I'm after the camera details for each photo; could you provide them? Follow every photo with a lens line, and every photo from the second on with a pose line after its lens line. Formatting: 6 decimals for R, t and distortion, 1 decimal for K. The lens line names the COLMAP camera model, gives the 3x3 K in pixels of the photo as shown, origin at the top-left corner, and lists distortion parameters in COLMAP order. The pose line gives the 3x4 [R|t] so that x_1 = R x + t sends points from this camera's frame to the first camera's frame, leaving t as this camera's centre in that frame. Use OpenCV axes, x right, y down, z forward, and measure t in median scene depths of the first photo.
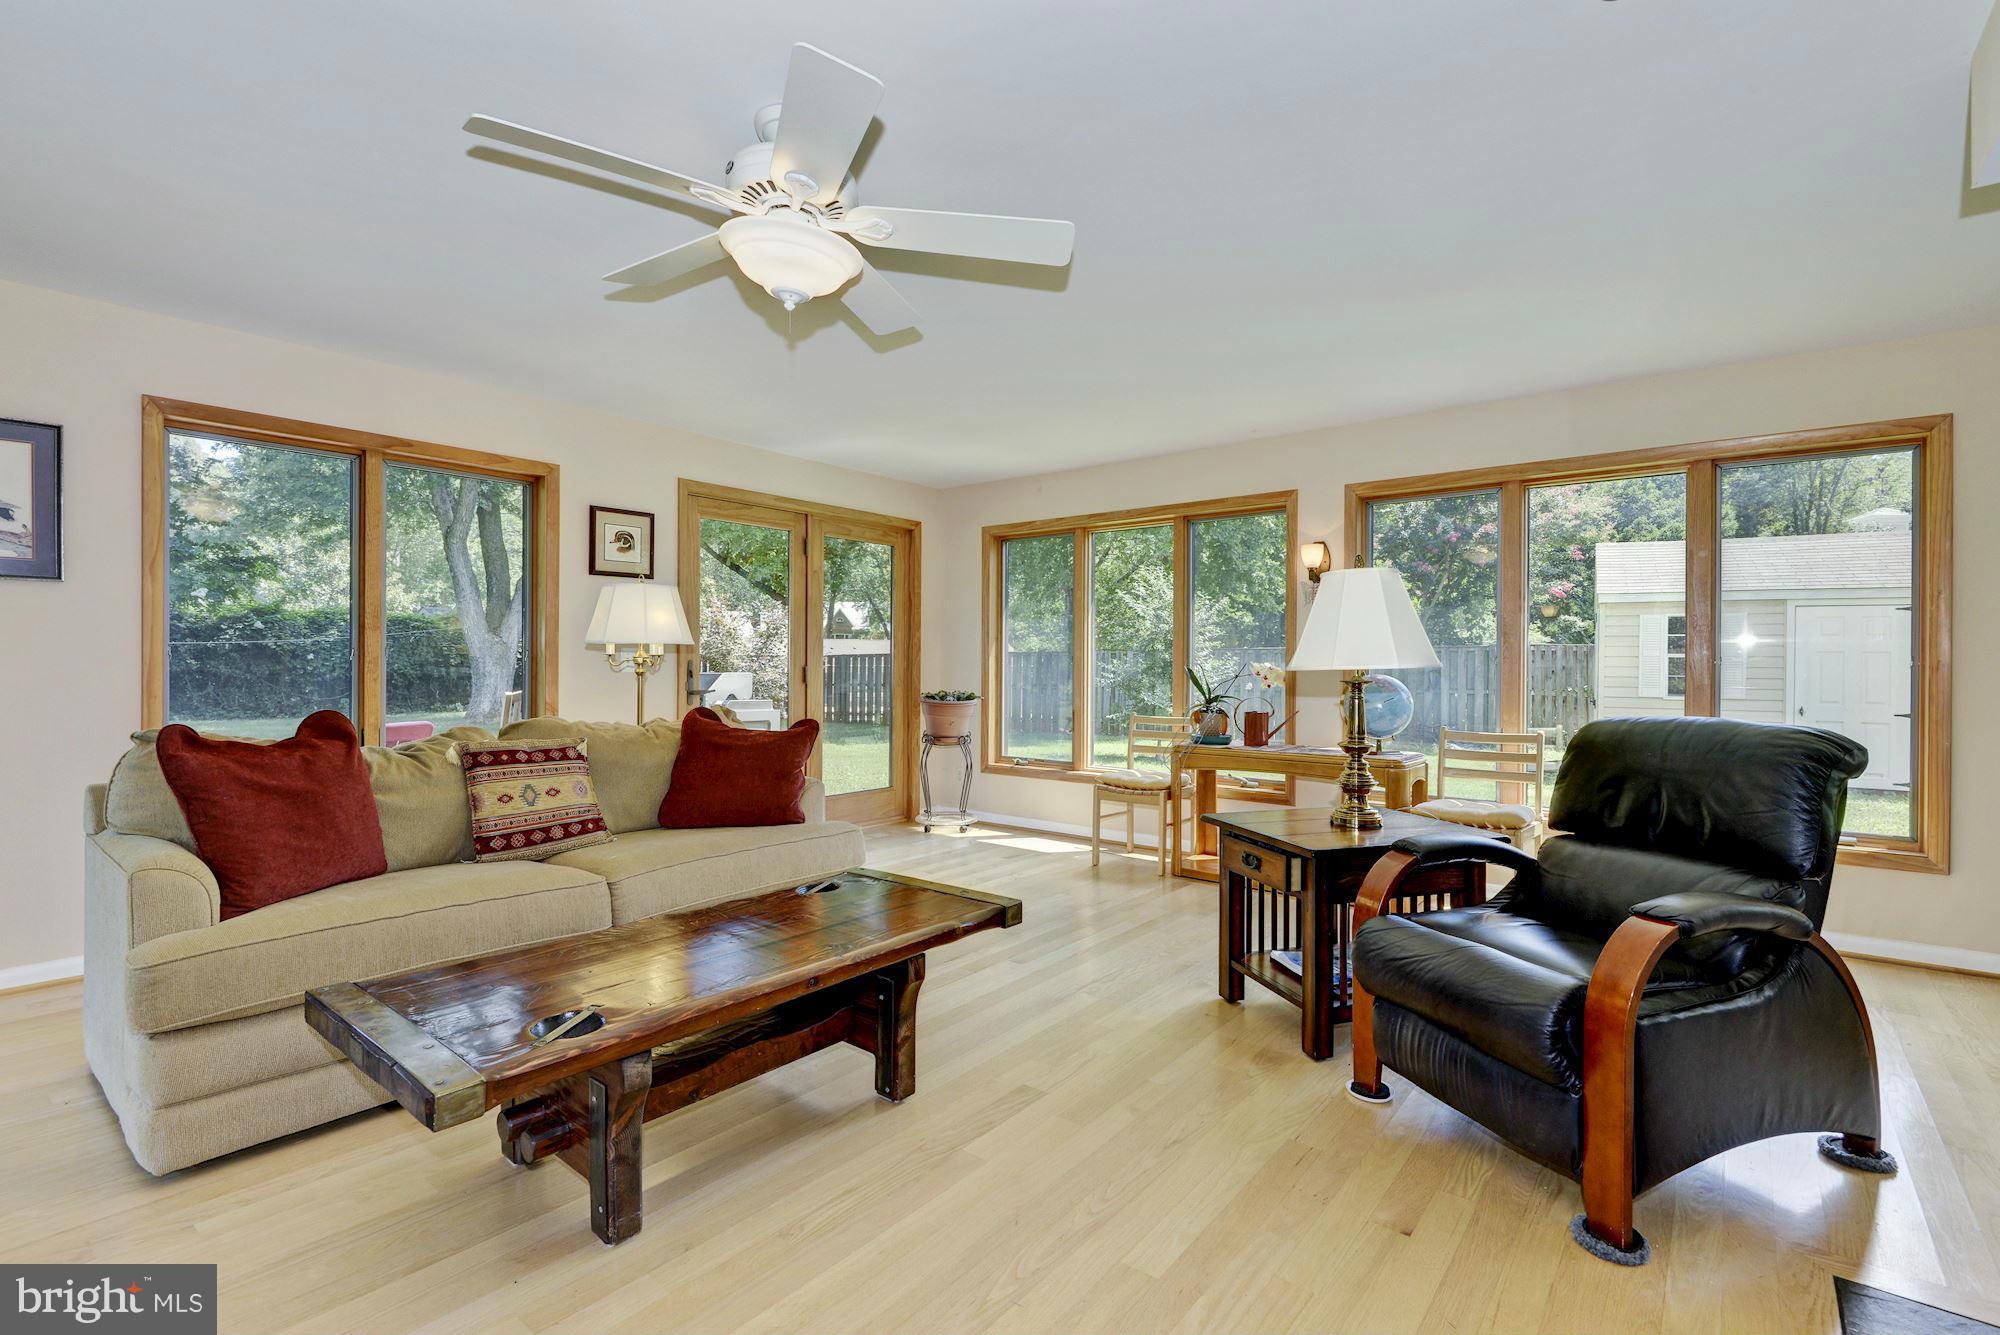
lens RADIAL K [[917.3, 0, 1000.0], [0, 917.3, 667.5], [0, 0, 1]] dist [0.014583, -0.001343]
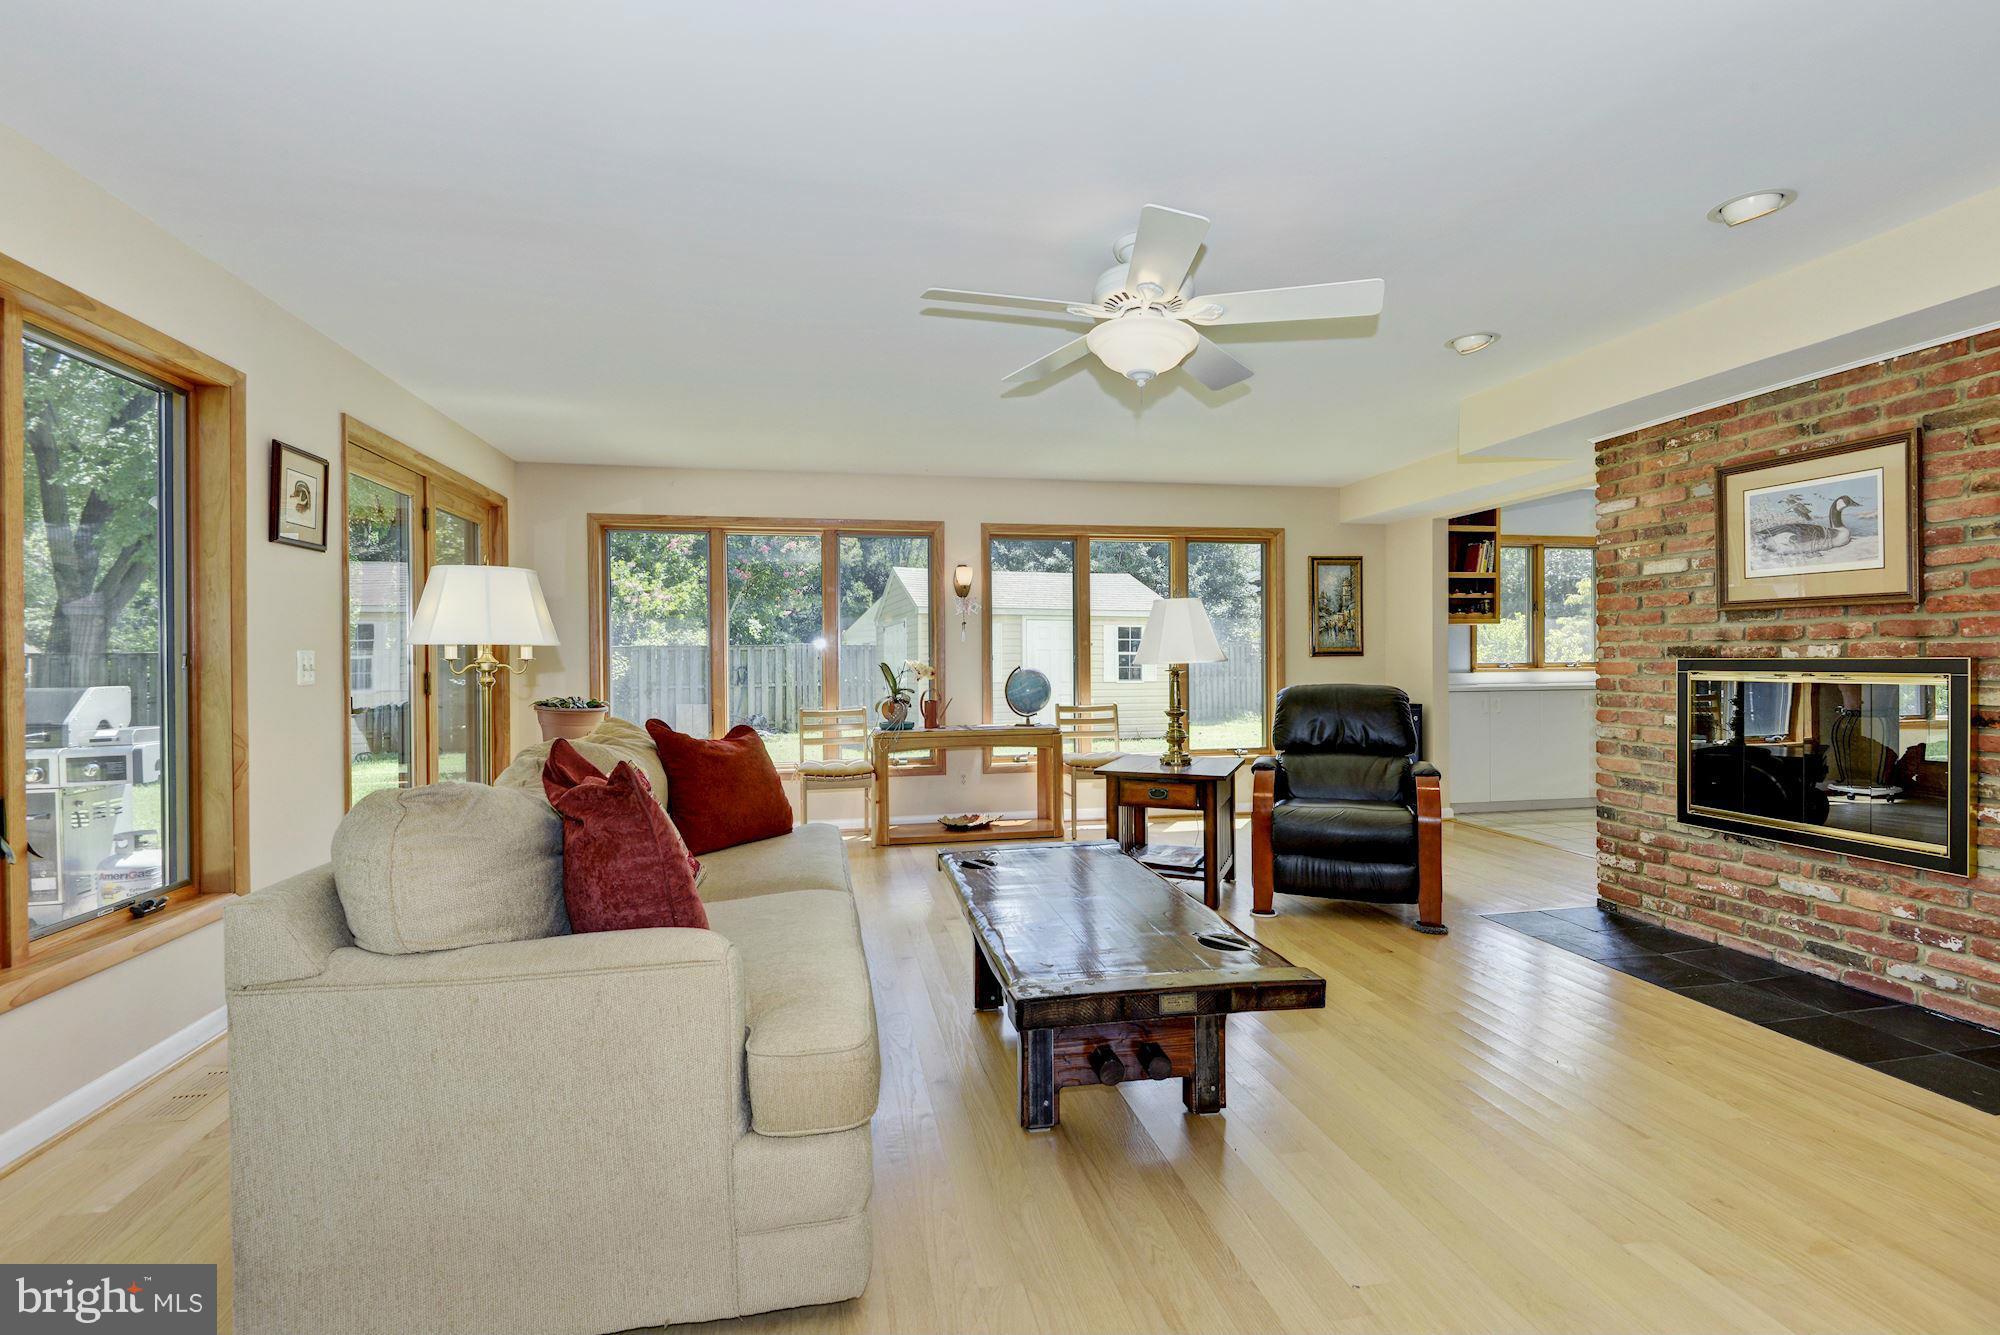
lens RADIAL K [[917.3, 0, 1000.0], [0, 917.3, 667.5], [0, 0, 1]] dist [0.014583, -0.001343]
pose [[0.642461, -0.017466, 0.766119, -0.609834], [0.013148, 0.999844, 0.011769, -0.009459], [-0.766205, 0.002512, 0.642591, 0.146333]]
